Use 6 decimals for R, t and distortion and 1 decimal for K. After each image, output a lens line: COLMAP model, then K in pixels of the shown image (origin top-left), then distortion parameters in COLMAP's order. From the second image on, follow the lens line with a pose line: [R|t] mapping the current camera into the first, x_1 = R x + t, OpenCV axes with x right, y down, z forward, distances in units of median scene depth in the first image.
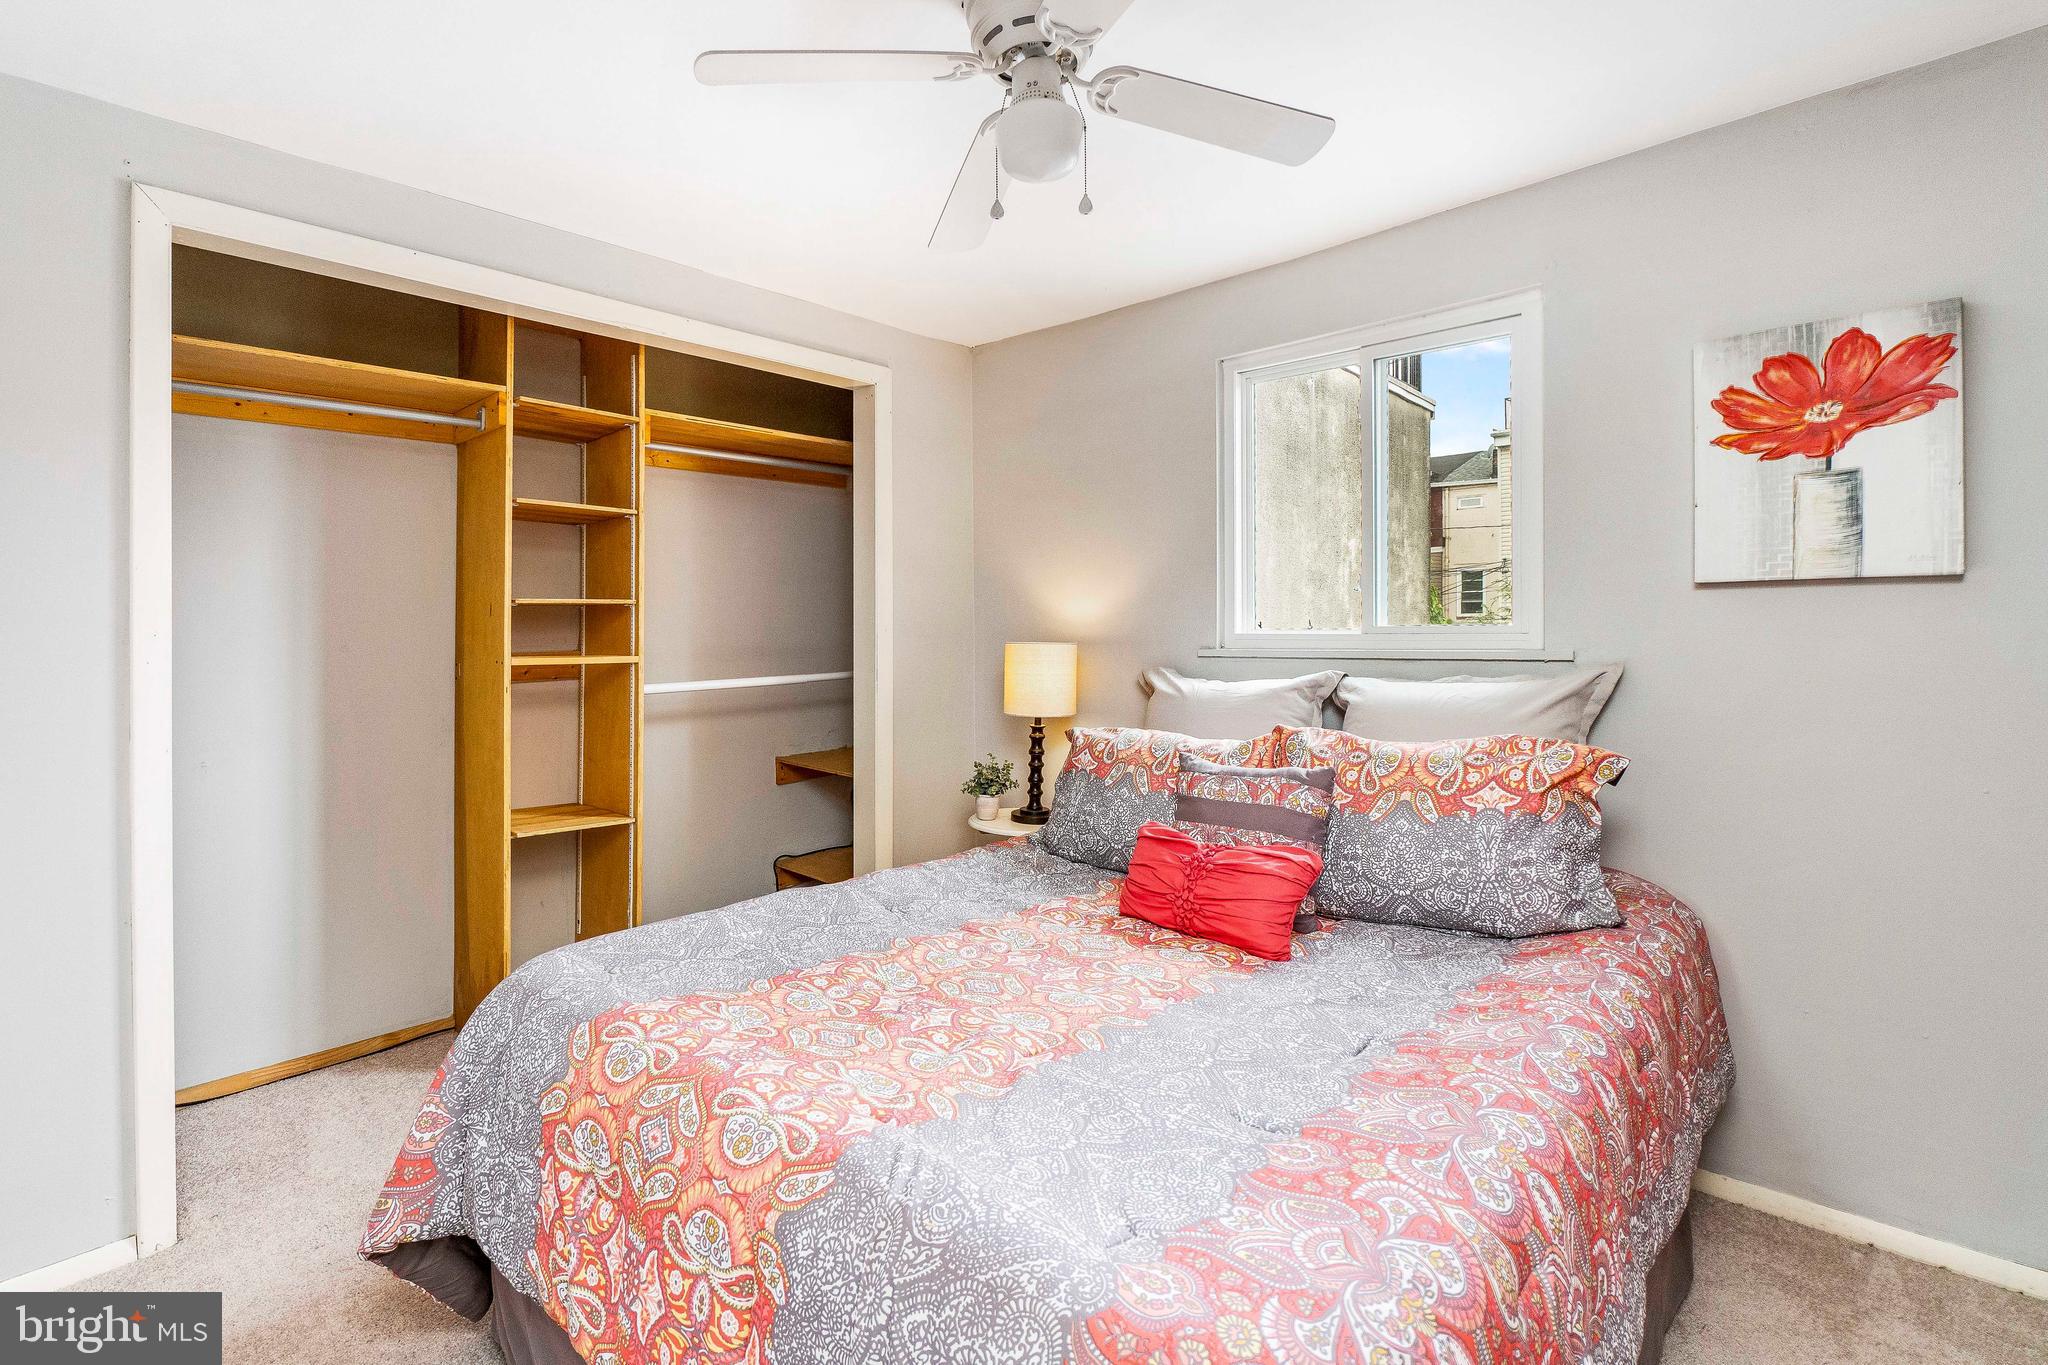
lens RADIAL K [[919.8, 0, 1044.4], [0, 919.8, 633.4], [0, 0, 1]] dist [-0.024740, 0.003525]
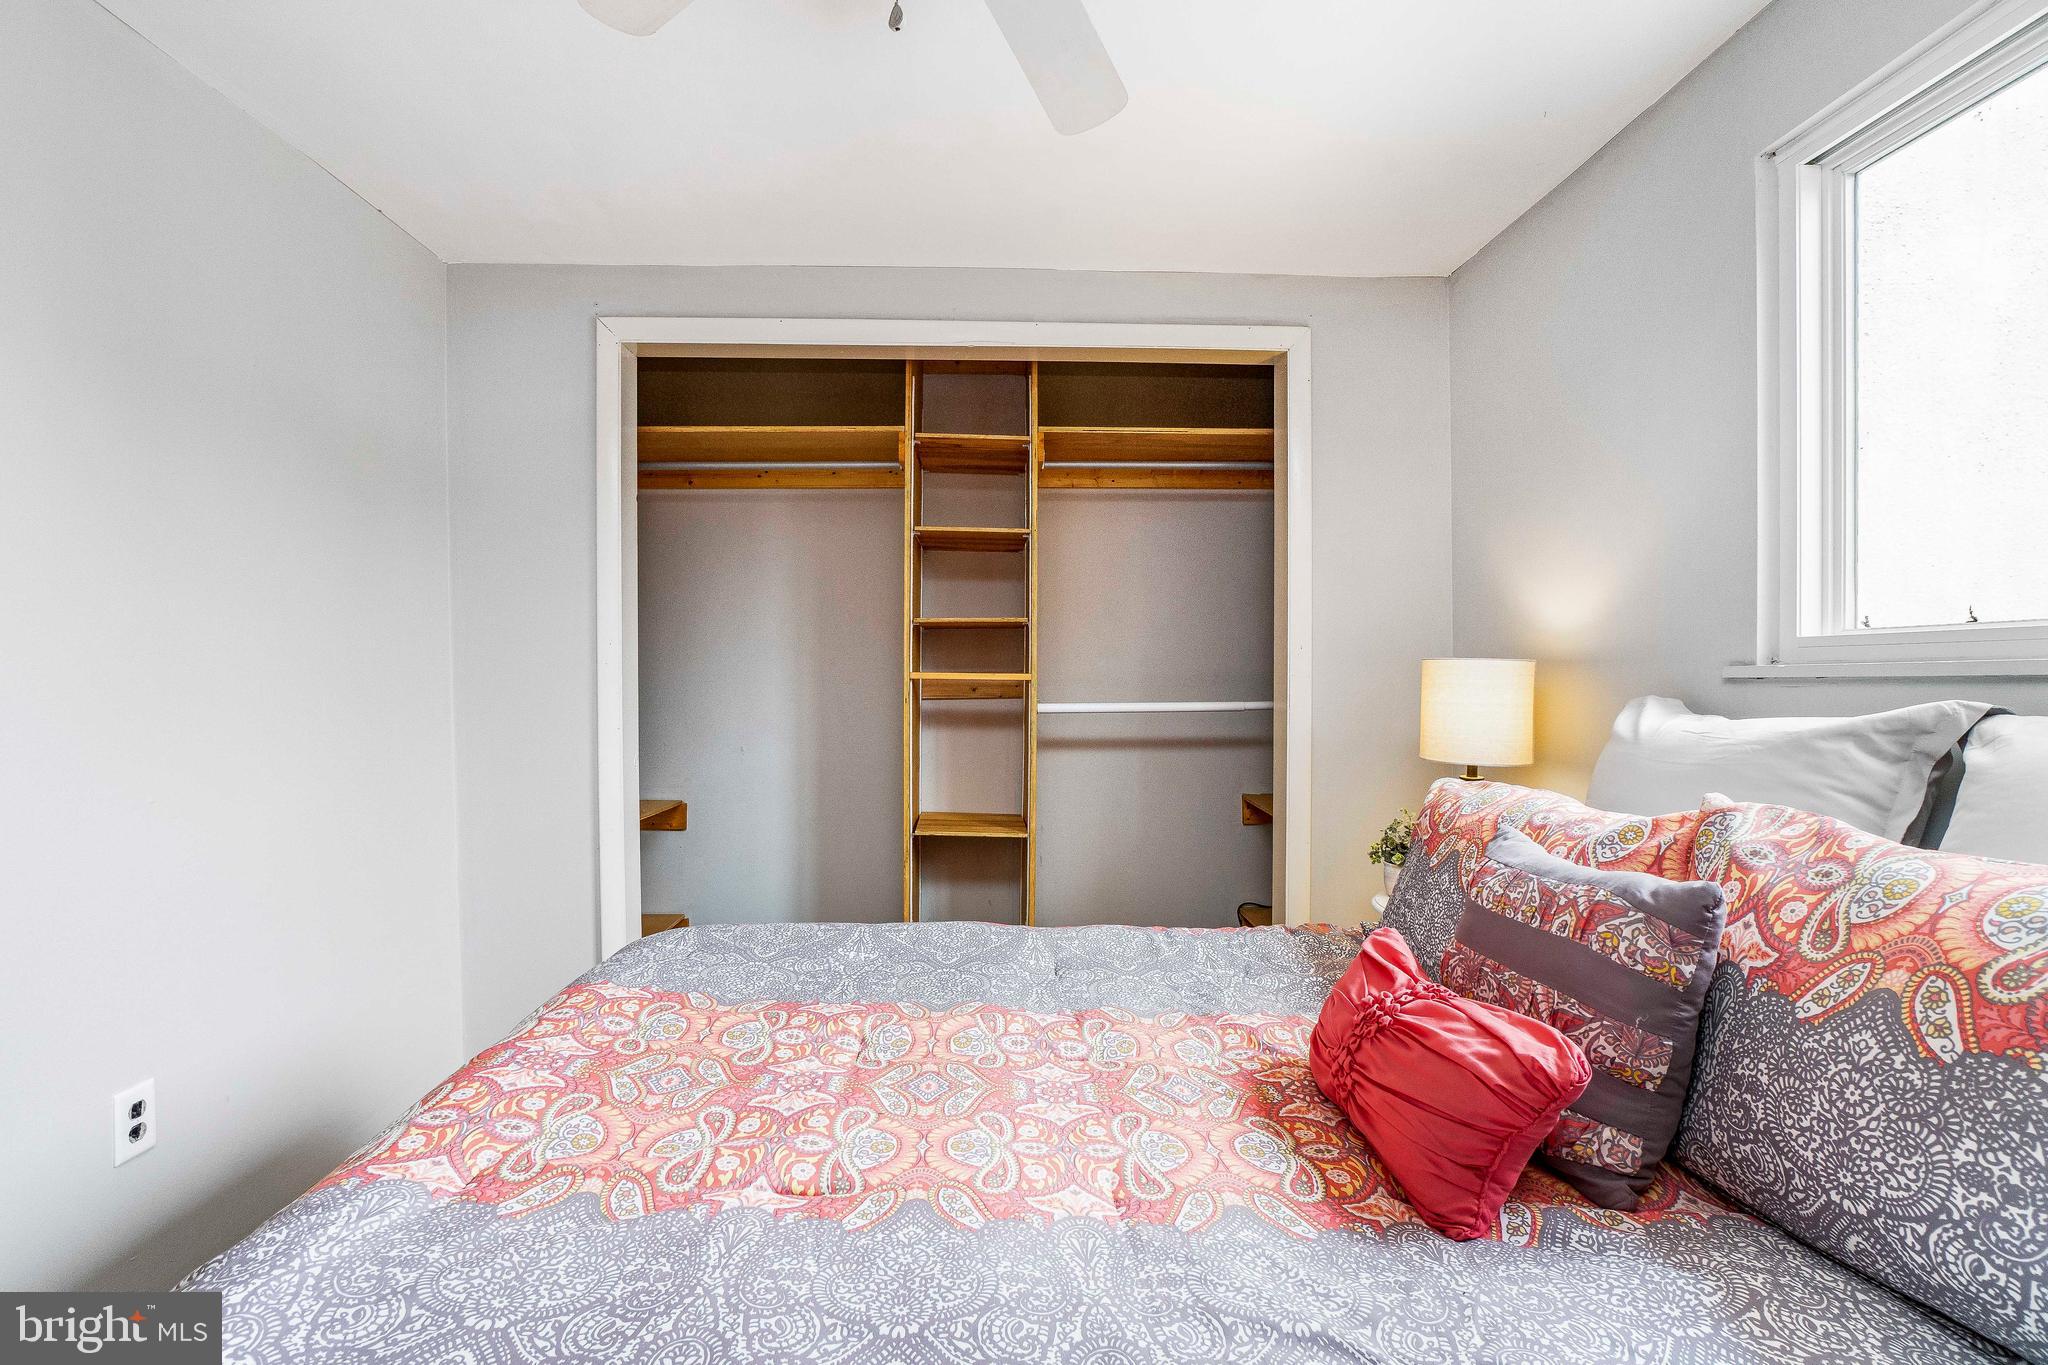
lens RADIAL K [[919.8, 0, 1019.1], [0, 919.8, 686.3], [0, 0, 1]] dist [-0.024740, 0.003525]
pose [[0.699749, 0.012890, -0.714272, 0.386864], [-0.008747, 0.999917, 0.009476, 0.041071], [0.714335, -0.000383, 0.699804, 0.407134]]
